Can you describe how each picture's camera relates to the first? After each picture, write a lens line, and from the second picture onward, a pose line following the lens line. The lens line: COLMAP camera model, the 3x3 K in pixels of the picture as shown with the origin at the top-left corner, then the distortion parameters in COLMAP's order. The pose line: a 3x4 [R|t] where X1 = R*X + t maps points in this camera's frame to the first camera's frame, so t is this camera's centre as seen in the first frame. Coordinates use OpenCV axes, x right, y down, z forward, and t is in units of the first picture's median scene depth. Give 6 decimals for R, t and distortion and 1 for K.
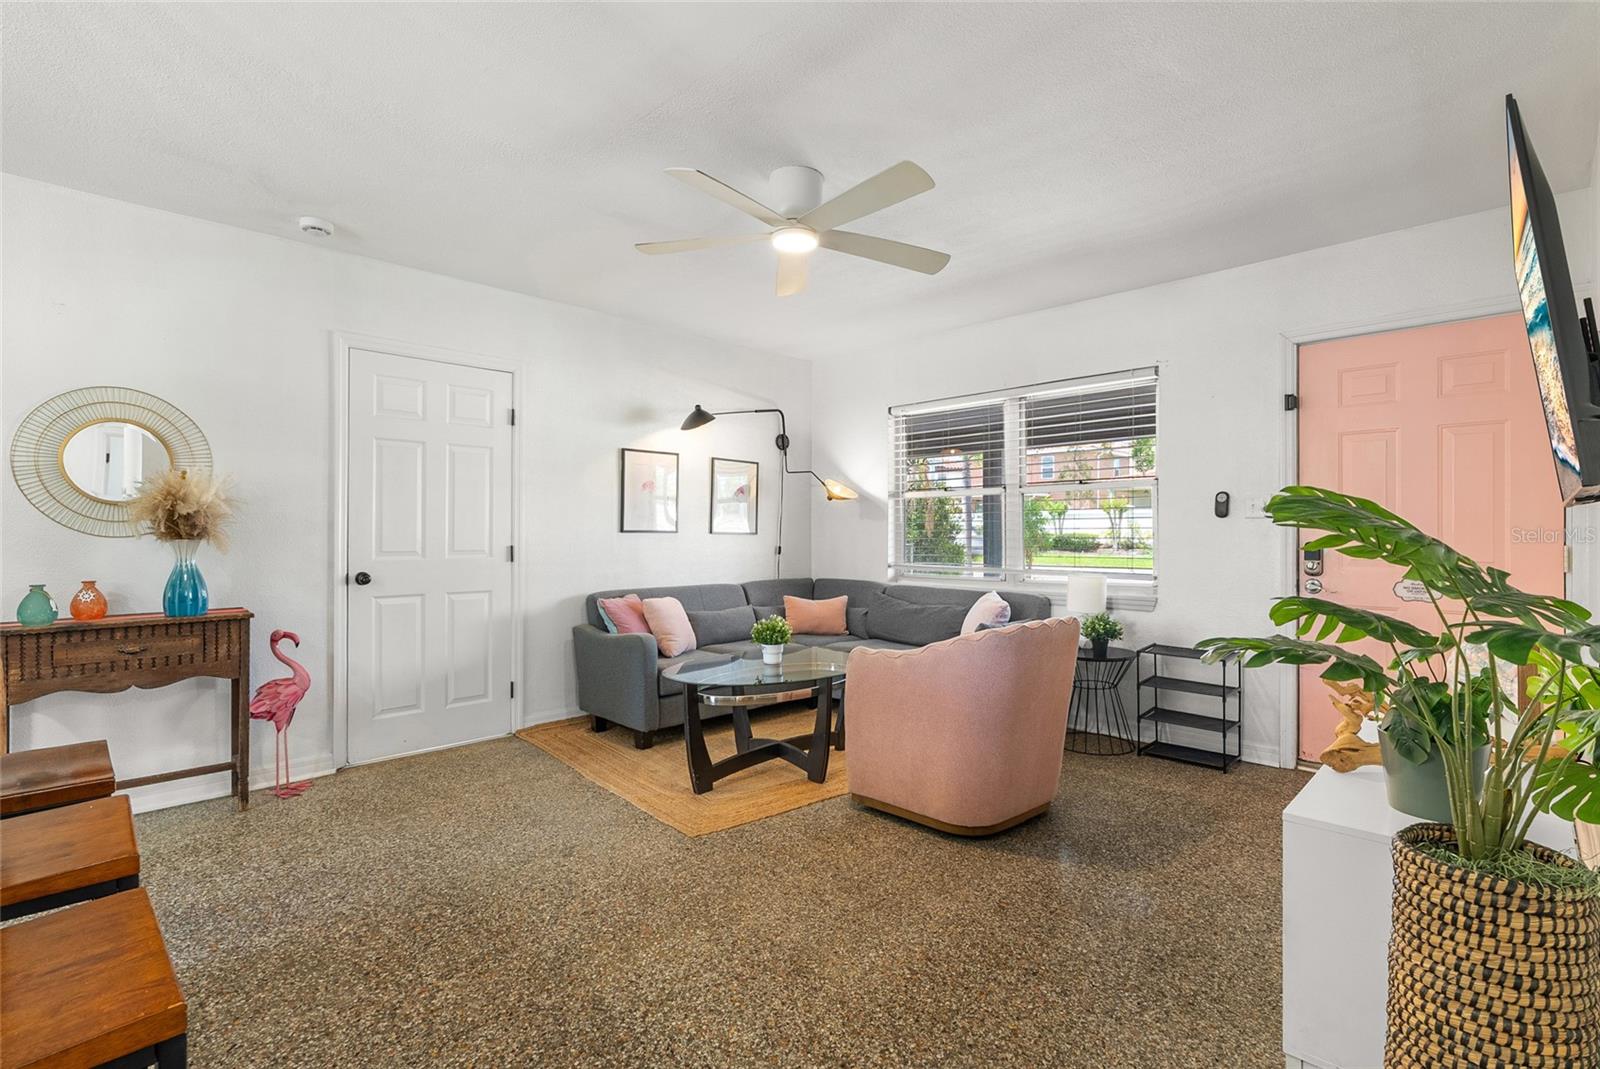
lens RADIAL K [[746.3, 0, 799.1], [0, 746.3, 532.3], [0, 0, 1]] dist [-0.001024, 0.000654]
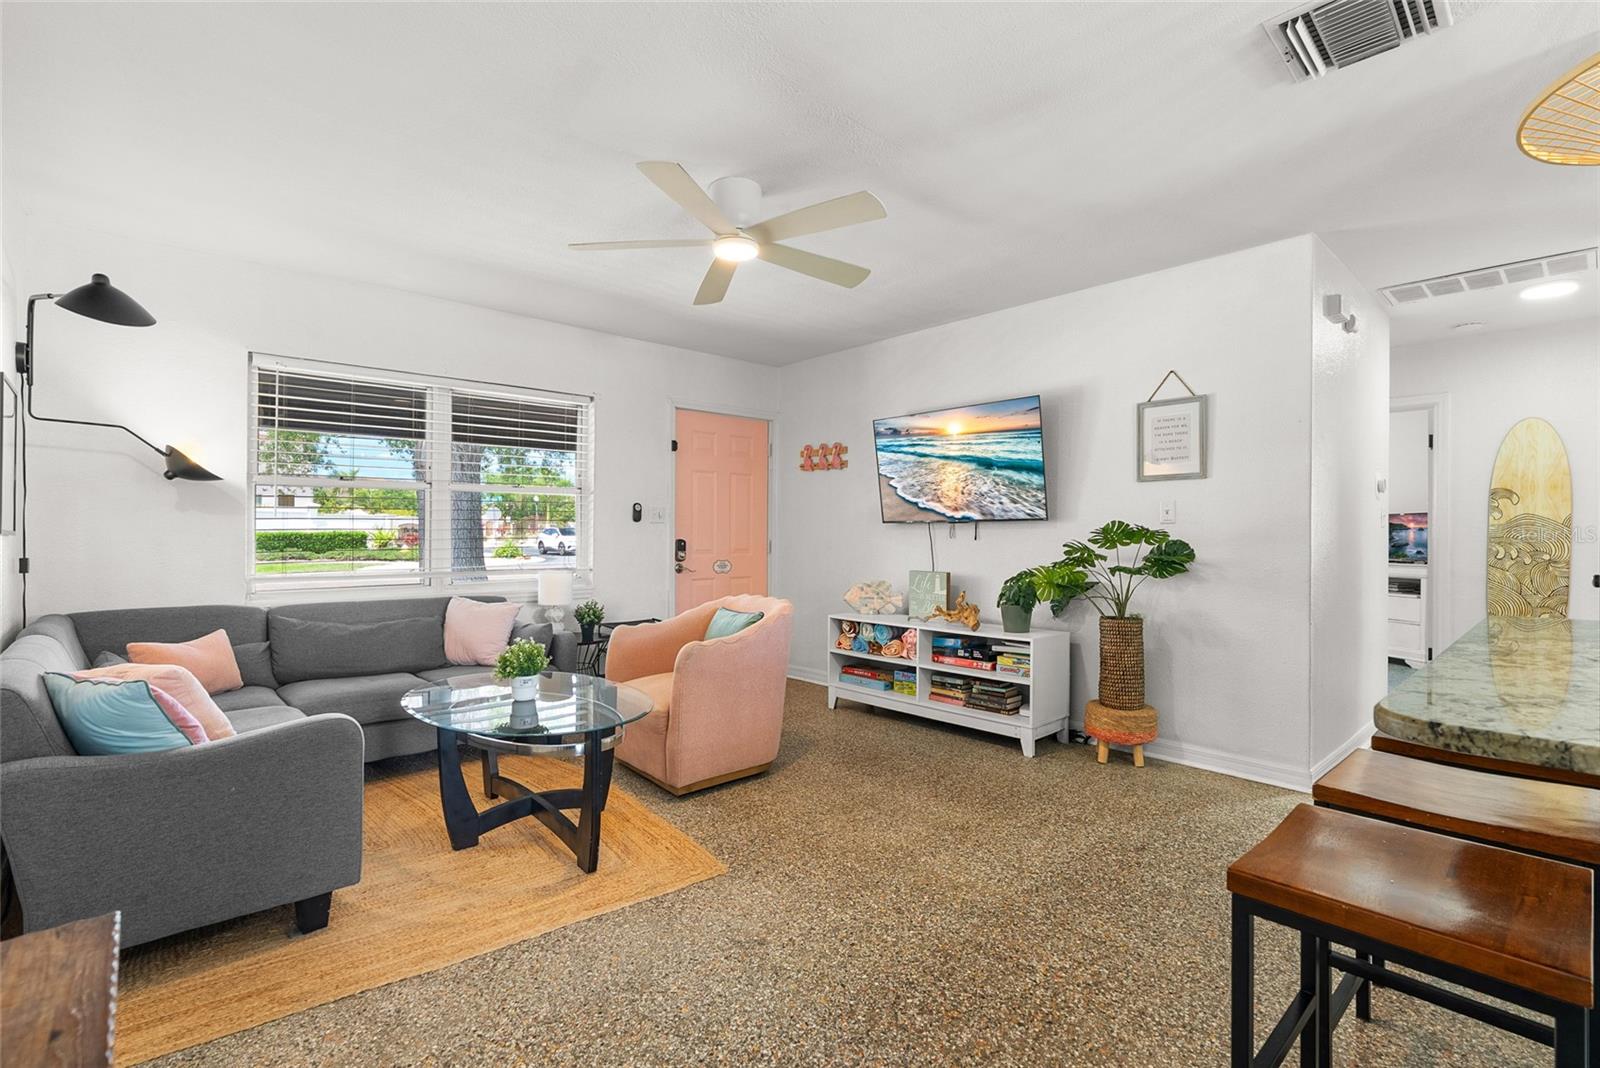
lens RADIAL K [[730.4, 0, 804.5], [0, 730.4, 530.8], [0, 0, 1]] dist [0.000115, 0.000544]
pose [[0.042099, 0.003822, 0.999106, -0.894446], [-0.003388, 0.999987, -0.003682, 0.000148], [-0.999108, -0.003230, 0.042111, 0.762782]]
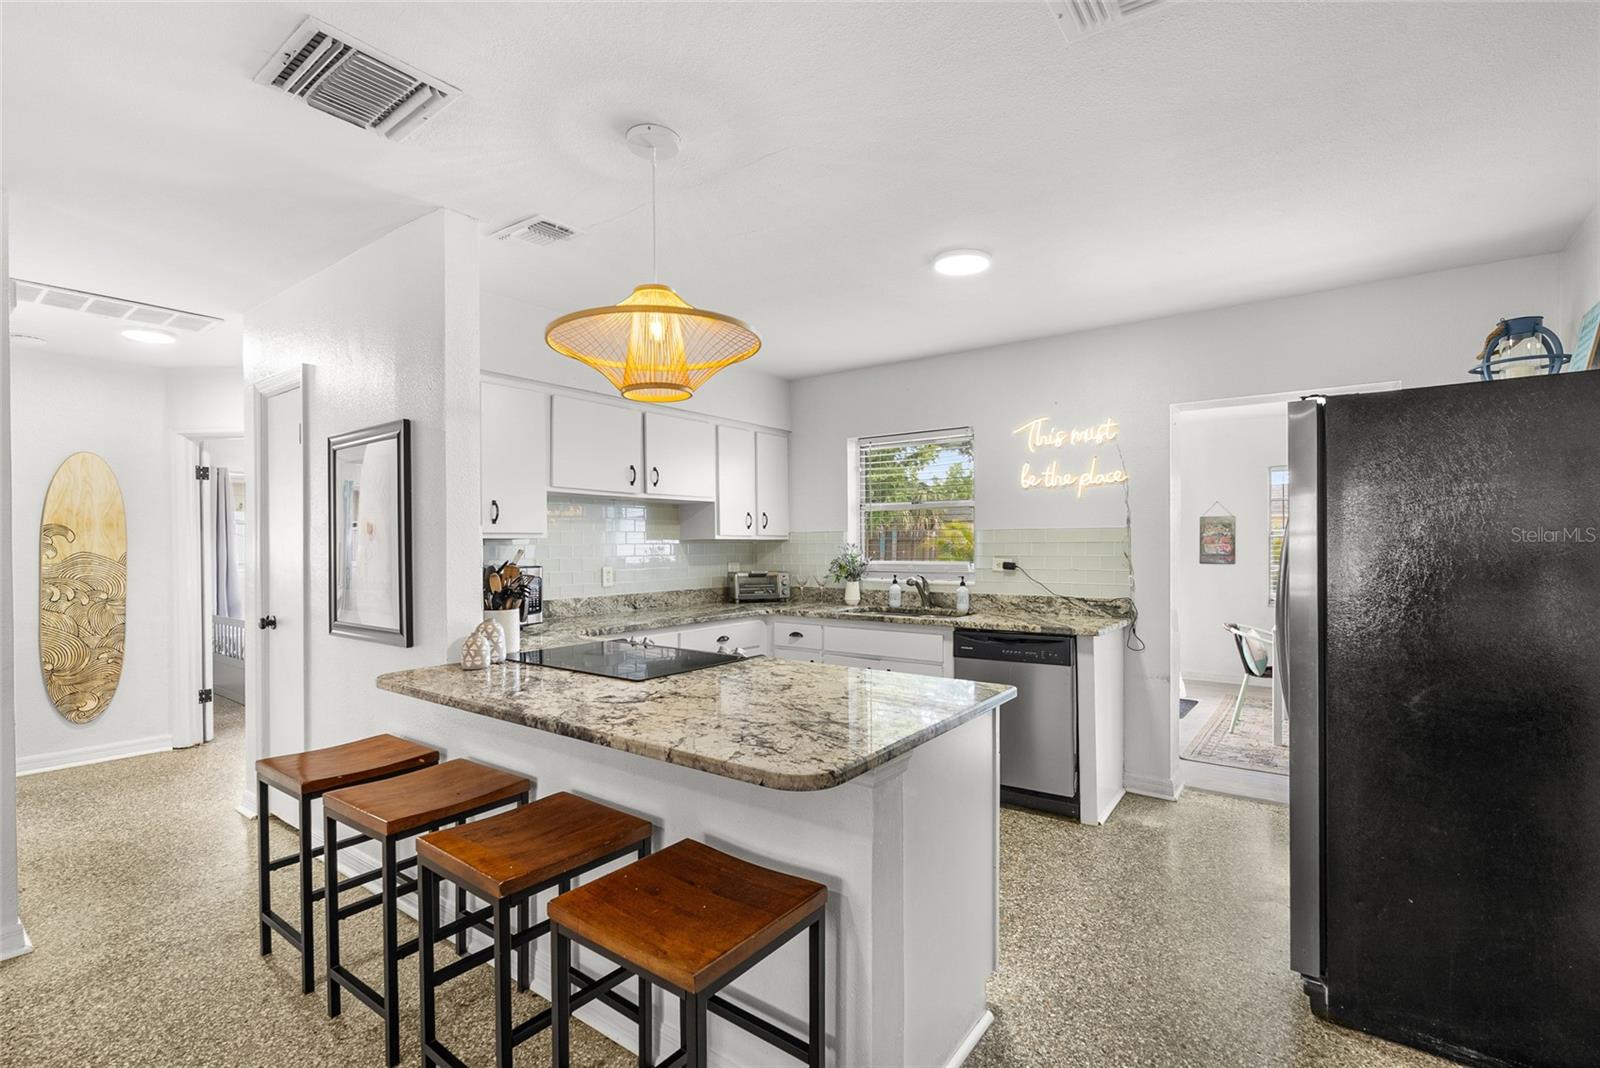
lens RADIAL K [[731.7, 0, 796.3], [0, 731.7, 555.9], [0, 0, 1]] dist [0.000389, 0.000268]
pose [[-0.990684, 0.006081, -0.136046, -0.539497], [0.002901, 0.999718, 0.023562, -0.064472], [0.136151, 0.022948, -0.990422, 0.947734]]
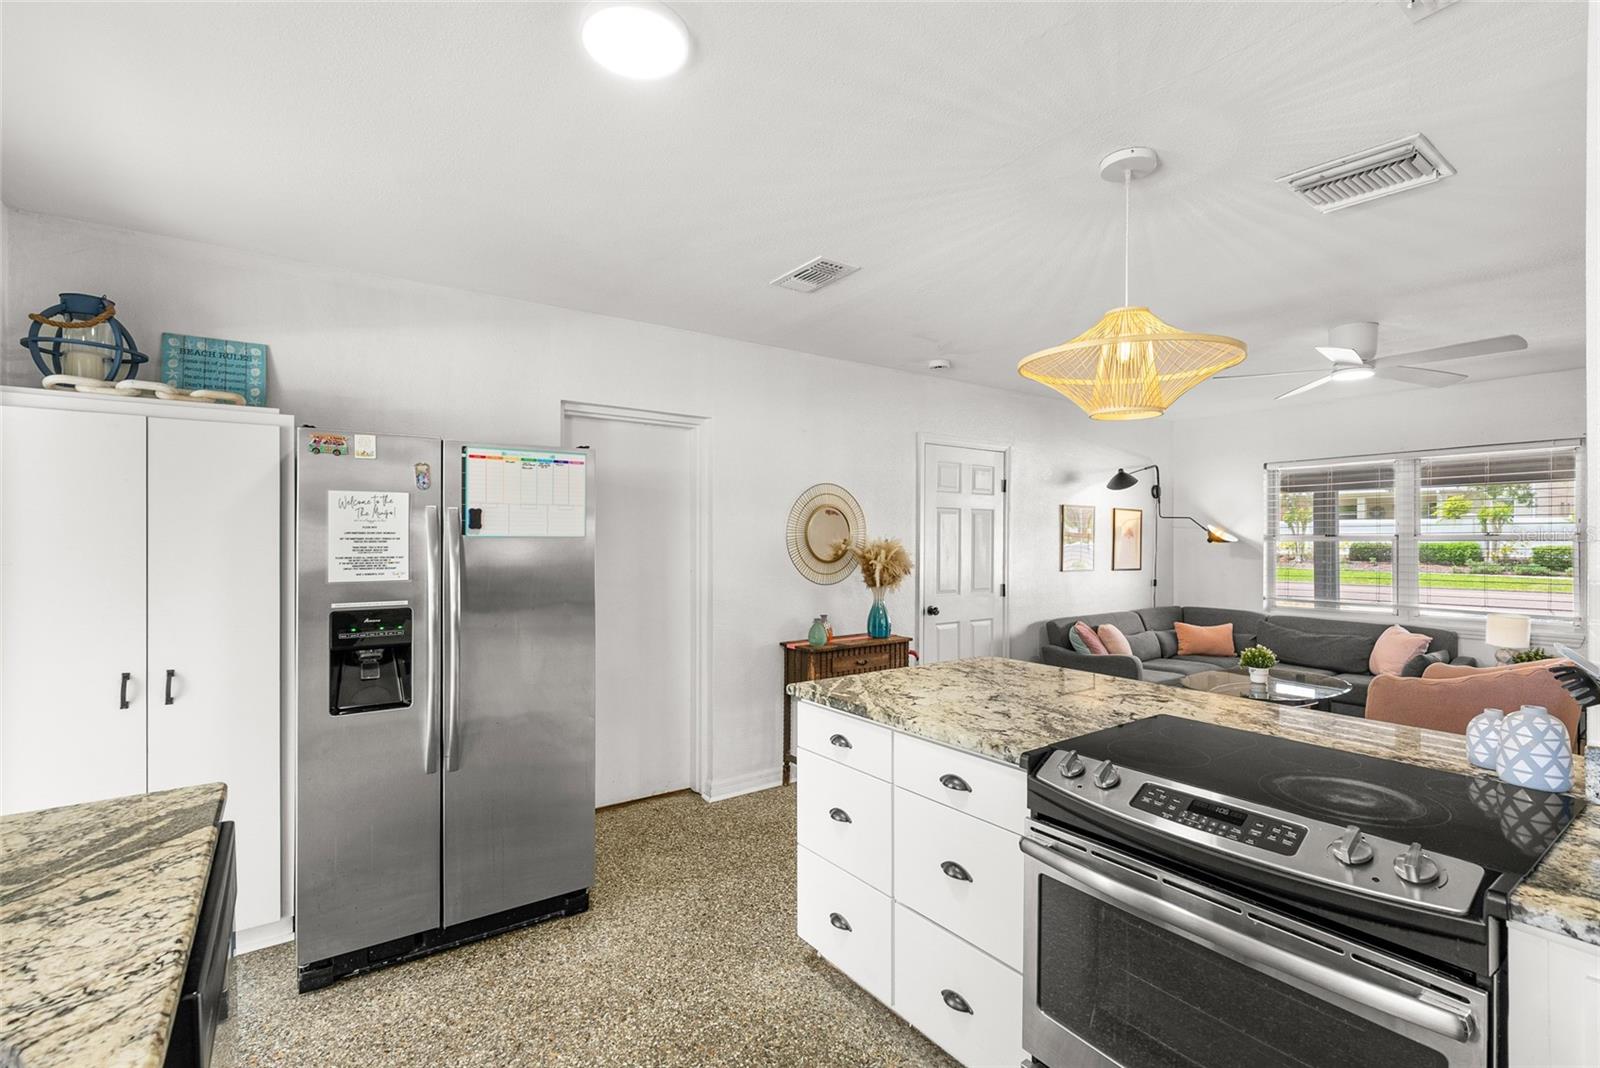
lens RADIAL K [[722.9, 0, 801.8], [0, 722.9, 533.5], [0, 0, 1]] dist [-0.003734, 0.000681]
pose [[0.986244, 0.001184, -0.165293, -0.685140], [-0.002221, 0.999979, -0.006089, -0.080985], [0.165283, 0.006372, 0.986226, -0.402188]]
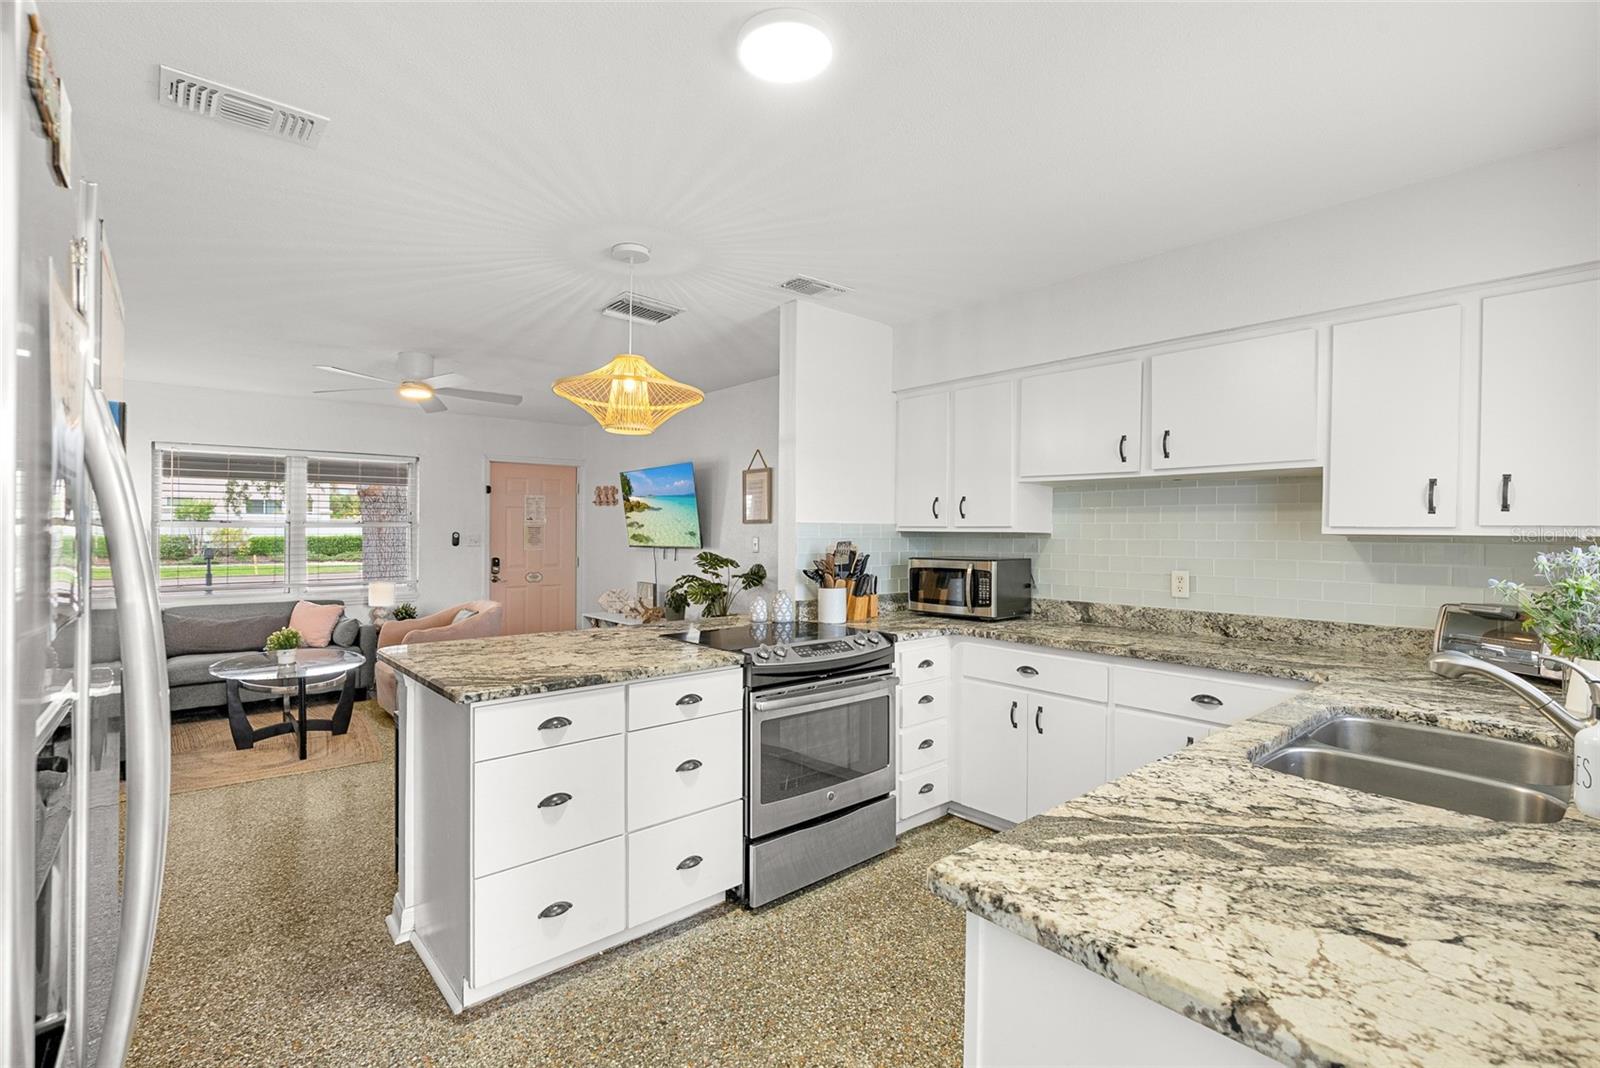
lens RADIAL K [[715.6, 0, 804.5], [0, 715.6, 533.4], [0, 0, 1]] dist [-0.002397, 0.000219]
pose [[0.067671, 0.000470, 0.997708, -1.392389], [-0.002126, 0.999998, -0.000327, -0.063201], [-0.997705, -0.002099, 0.067672, 0.005032]]
